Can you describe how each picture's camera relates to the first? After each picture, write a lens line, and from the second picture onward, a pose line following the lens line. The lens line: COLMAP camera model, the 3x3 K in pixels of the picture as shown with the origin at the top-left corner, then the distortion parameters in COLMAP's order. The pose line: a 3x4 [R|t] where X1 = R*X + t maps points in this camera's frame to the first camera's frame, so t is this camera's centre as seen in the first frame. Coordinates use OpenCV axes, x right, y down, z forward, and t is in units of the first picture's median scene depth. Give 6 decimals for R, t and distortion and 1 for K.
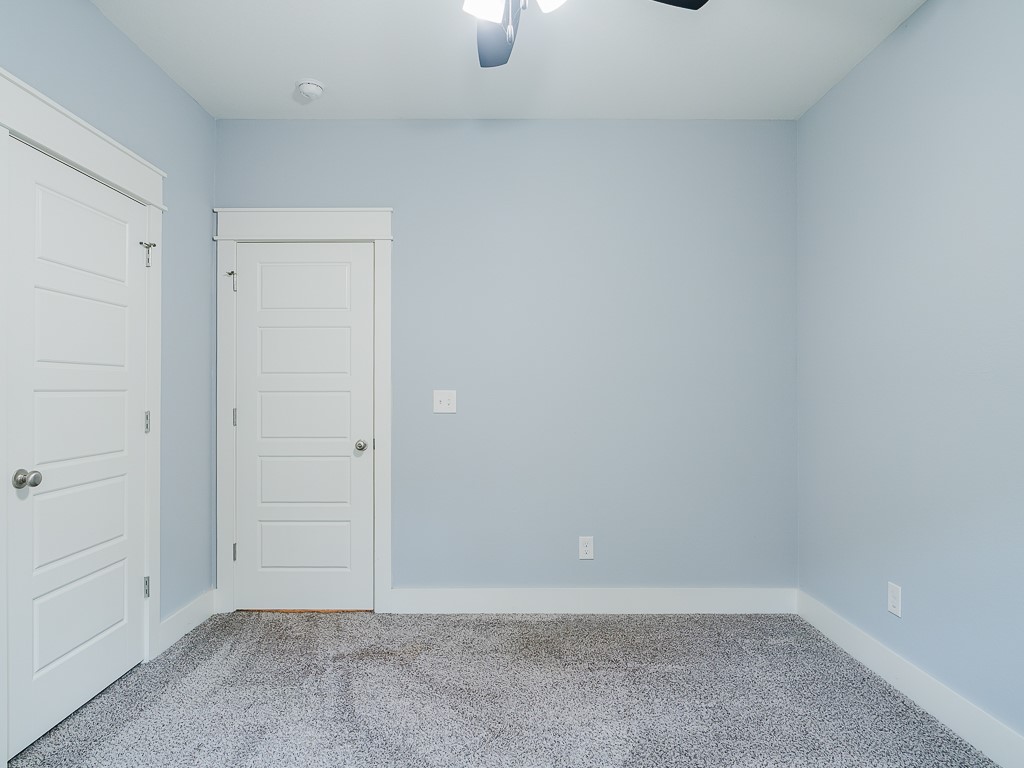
lens RADIAL K [[592.9, 0, 511.0], [0, 592.9, 380.1], [0, 0, 1]] dist [-0.006202, 0.000387]
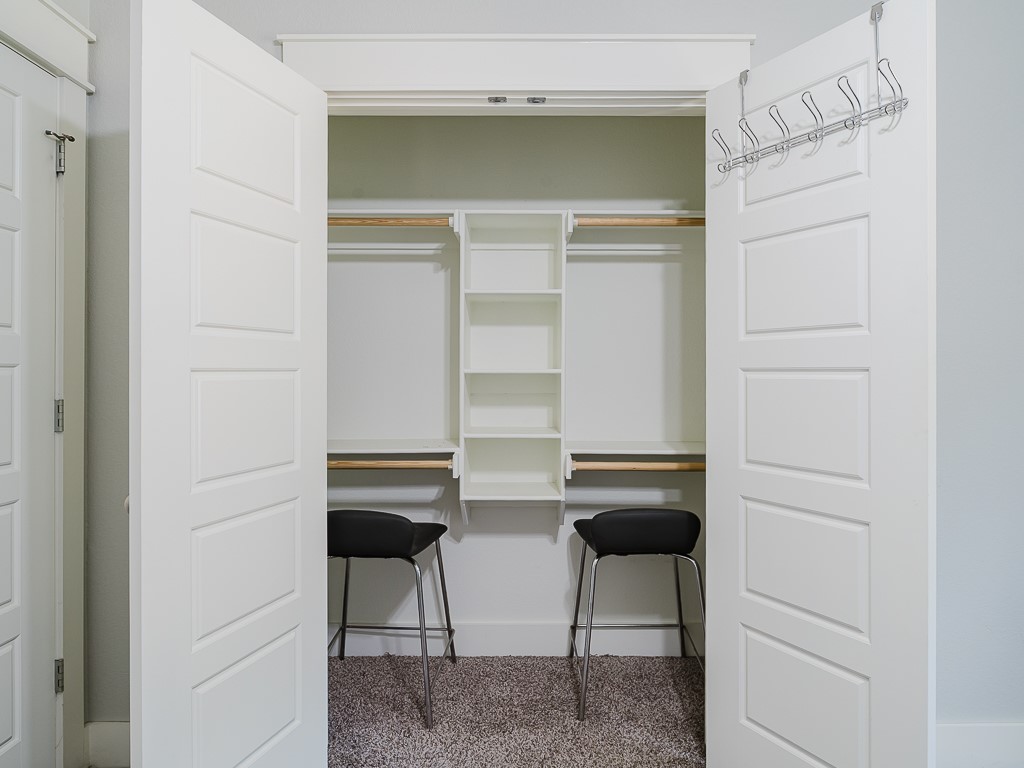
lens RADIAL K [[612.1, 0, 511.6], [0, 612.1, 361.3], [0, 0, 1]] dist [-0.006383, -0.000400]
pose [[0.873540, 0.018604, 0.486397, -0.528194], [-0.020475, 0.999789, -0.001470, 0.002625], [-0.486322, -0.008675, 0.873737, 0.198757]]
